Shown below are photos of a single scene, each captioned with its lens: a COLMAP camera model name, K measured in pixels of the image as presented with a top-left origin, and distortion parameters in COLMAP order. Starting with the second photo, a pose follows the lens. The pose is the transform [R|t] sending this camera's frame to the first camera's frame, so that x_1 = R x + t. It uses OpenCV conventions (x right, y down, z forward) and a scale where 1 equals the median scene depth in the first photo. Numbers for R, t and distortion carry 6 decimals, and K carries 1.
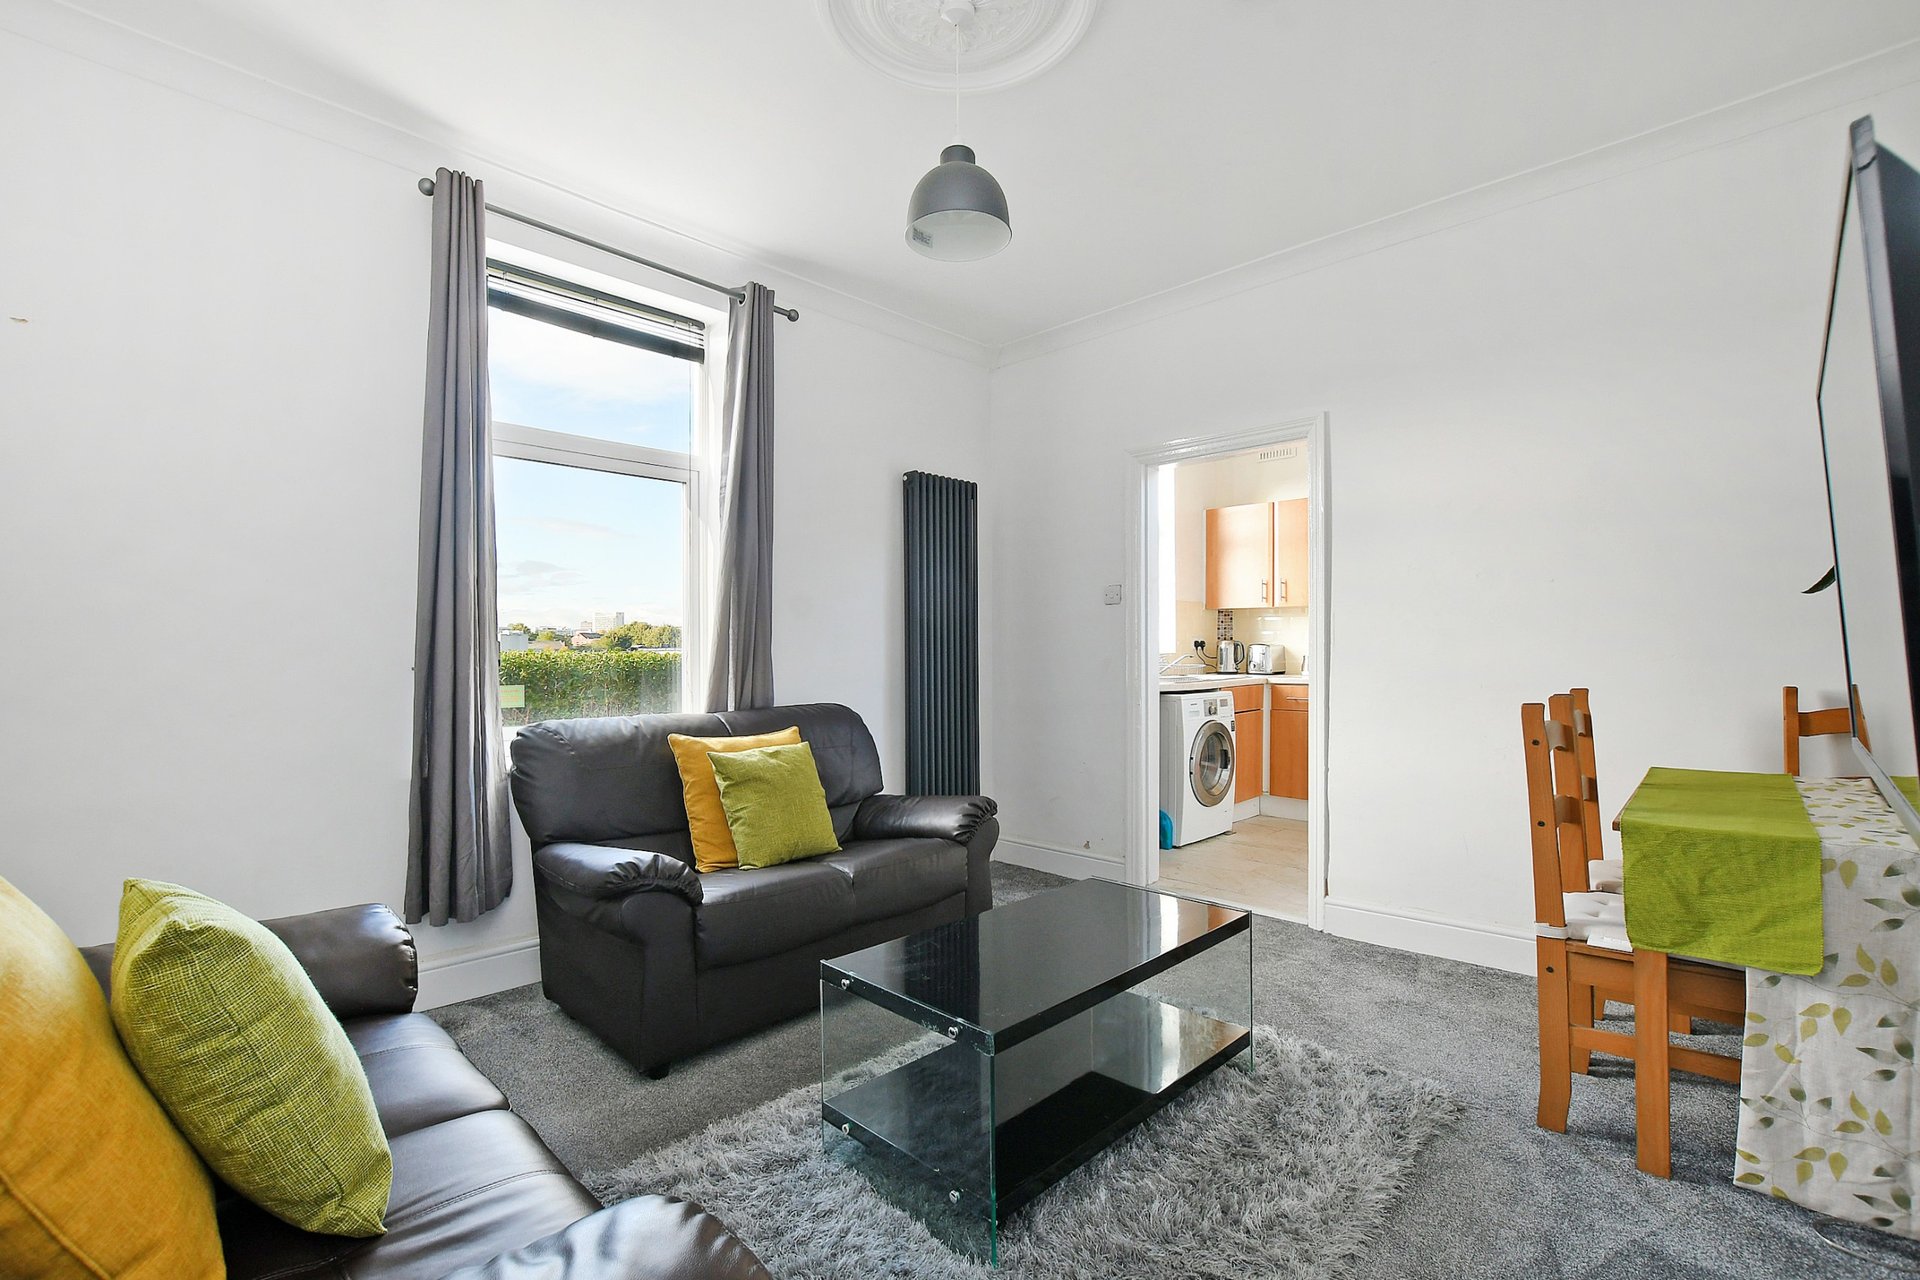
lens RADIAL K [[847.7, 0, 948.6], [0, 847.7, 655.9], [0, 0, 1]] dist [-0.013162, 0.001125]
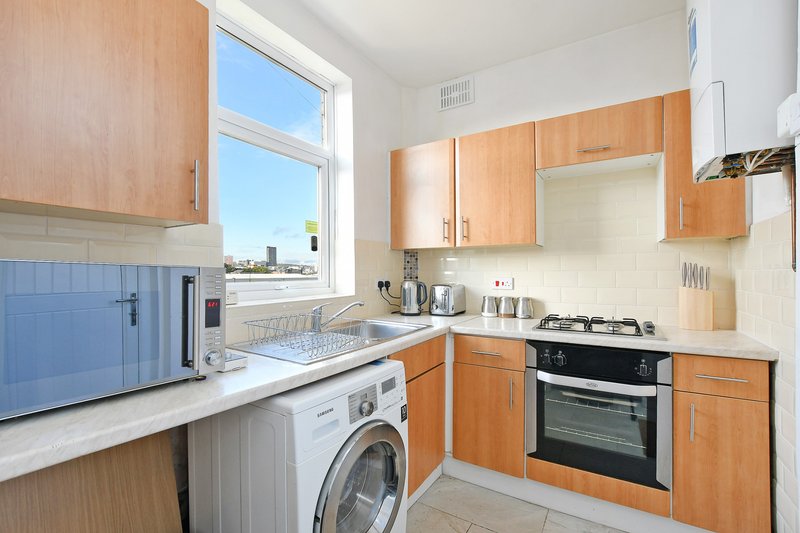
lens RADIAL K [[353.2, 0, 395.3], [0, 353.2, 273.1], [0, 0, 1]] dist [-0.013162, 0.001125]
pose [[0.977616, -0.004819, 0.210343, 0.233731], [0.005756, 0.999976, -0.003841, -0.026882], [-0.210320, 0.004966, 0.977620, 0.624450]]
